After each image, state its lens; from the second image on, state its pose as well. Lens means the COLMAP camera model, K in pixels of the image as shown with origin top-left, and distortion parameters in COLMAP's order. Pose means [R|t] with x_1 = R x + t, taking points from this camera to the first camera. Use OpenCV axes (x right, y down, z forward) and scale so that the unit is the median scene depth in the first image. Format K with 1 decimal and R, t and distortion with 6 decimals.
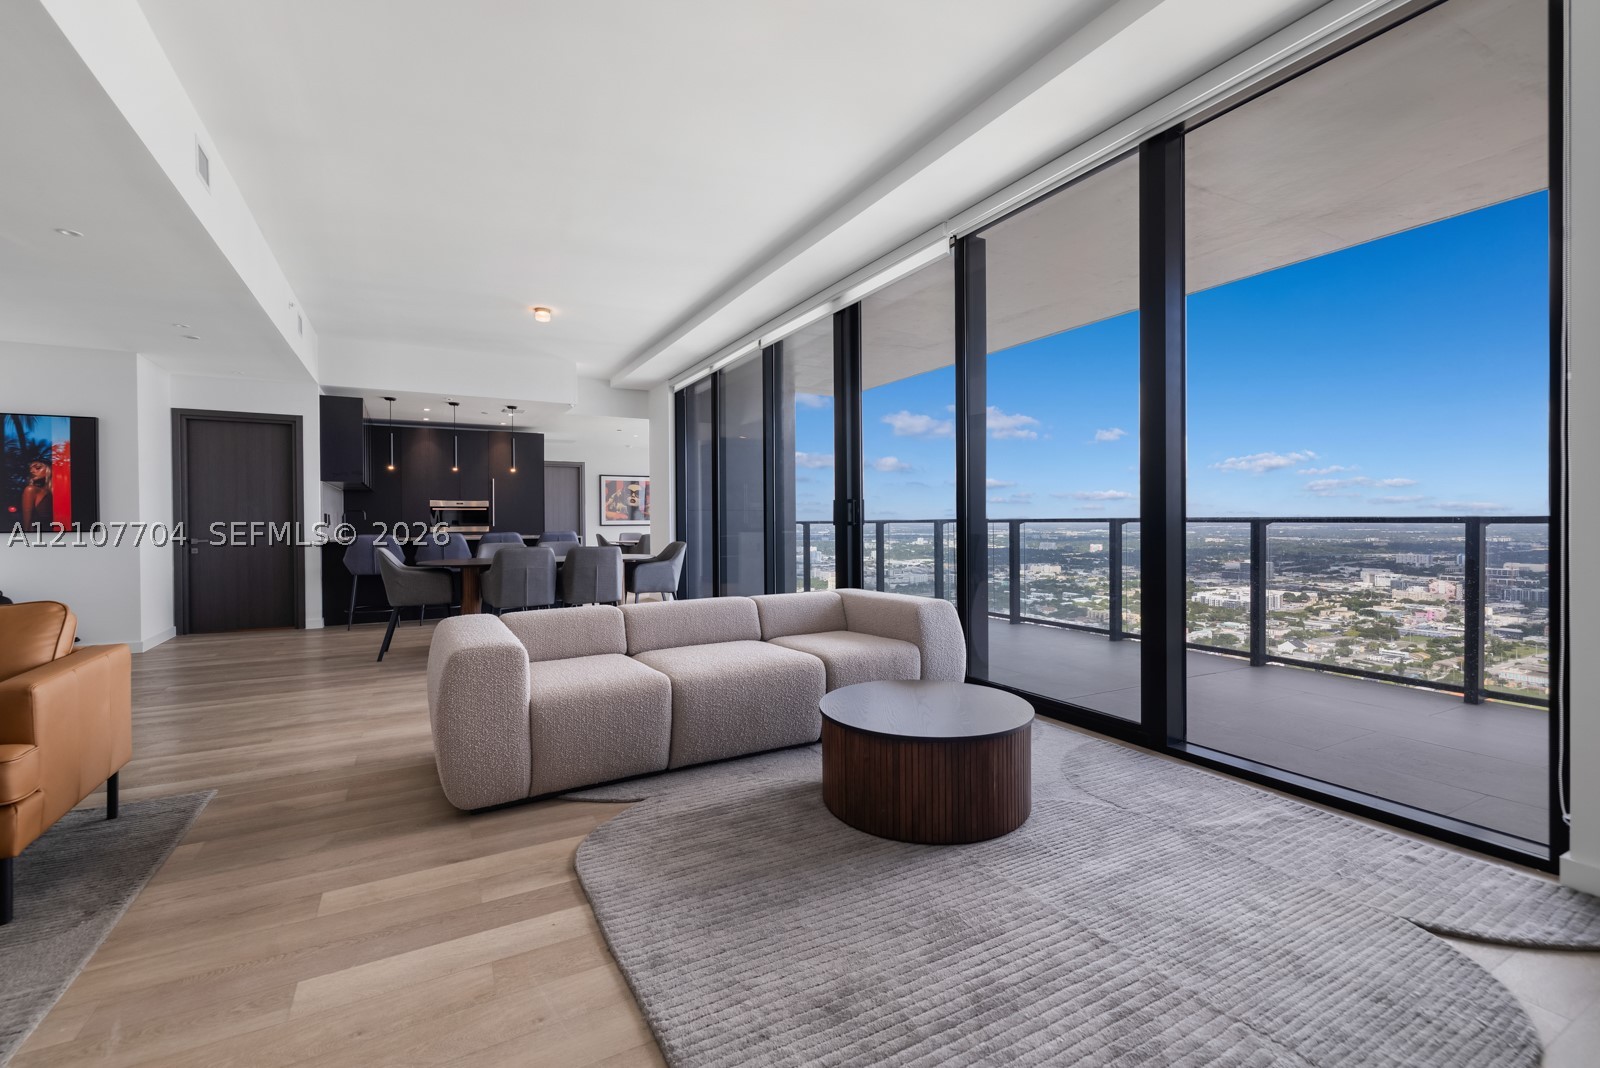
lens RADIAL K [[694.5, 0, 799.7], [0, 694.5, 524.5], [0, 0, 1]] dist [-0.002026, 0.002054]
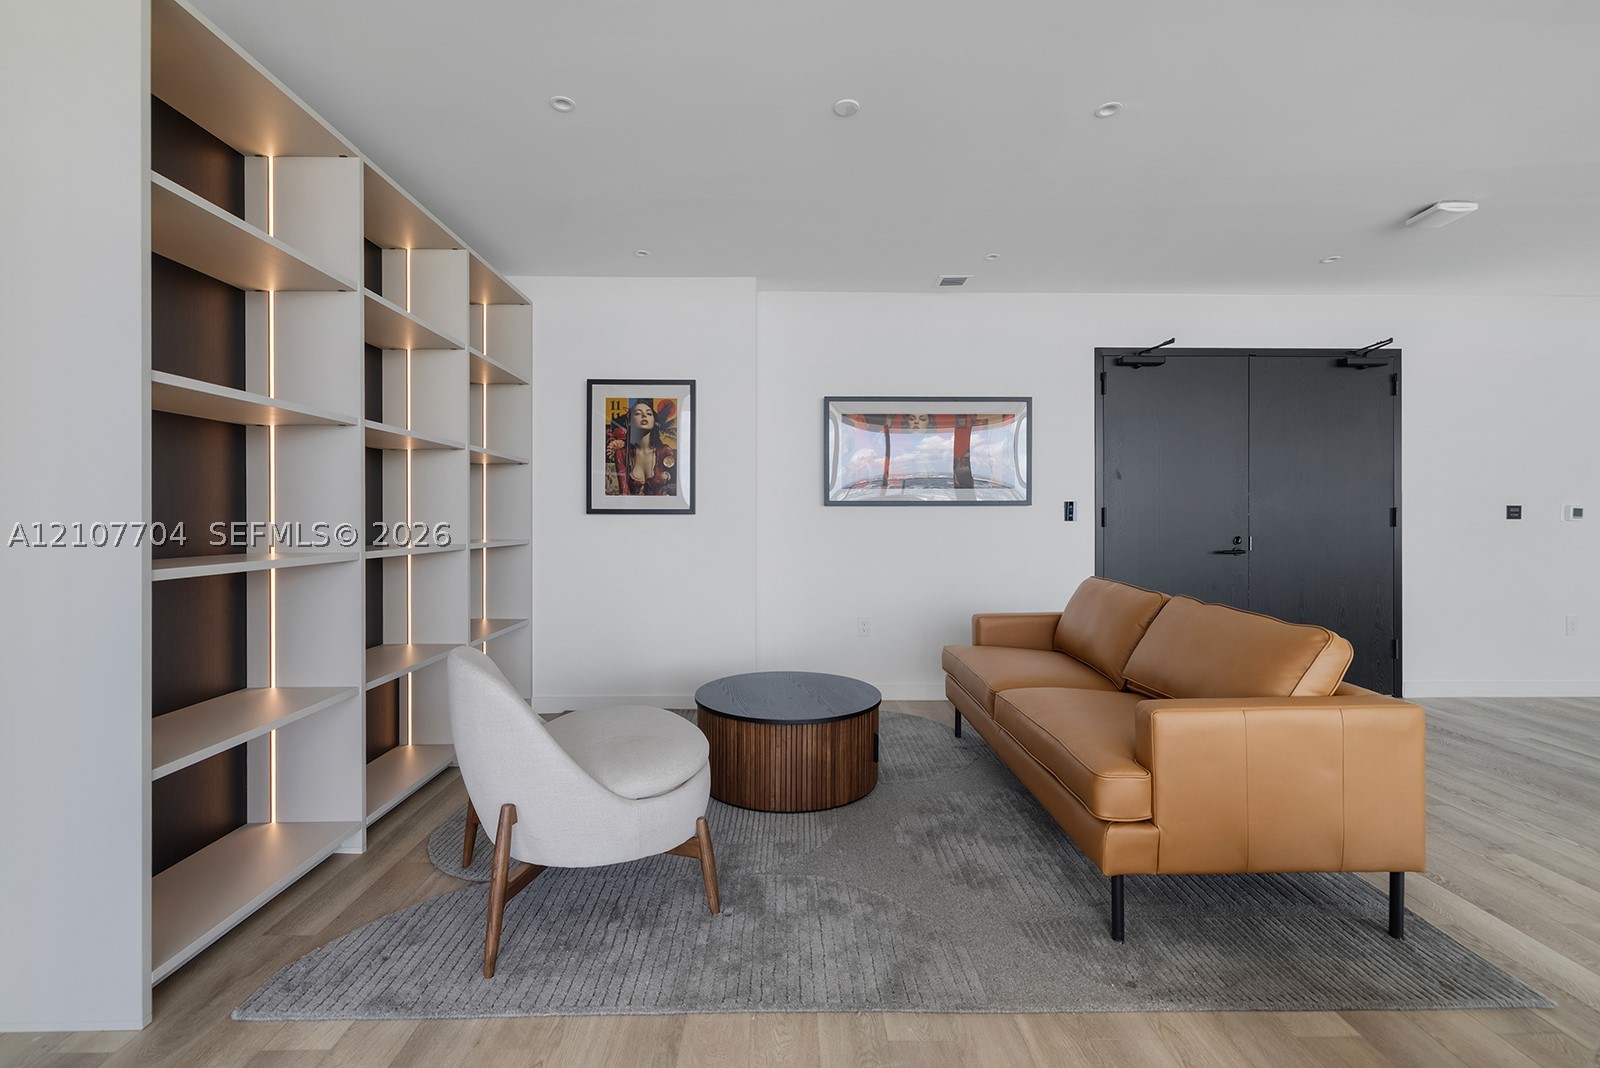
lens RADIAL K [[707.8, 0, 794.7], [0, 707.8, 512.2], [0, 0, 1]] dist [0.002299, 0.002653]
pose [[-0.459547, 0.003471, -0.888147, -0.008801], [-0.002423, 0.999984, 0.005161, -0.012385], [0.888150, 0.004523, -0.459531, 0.304236]]
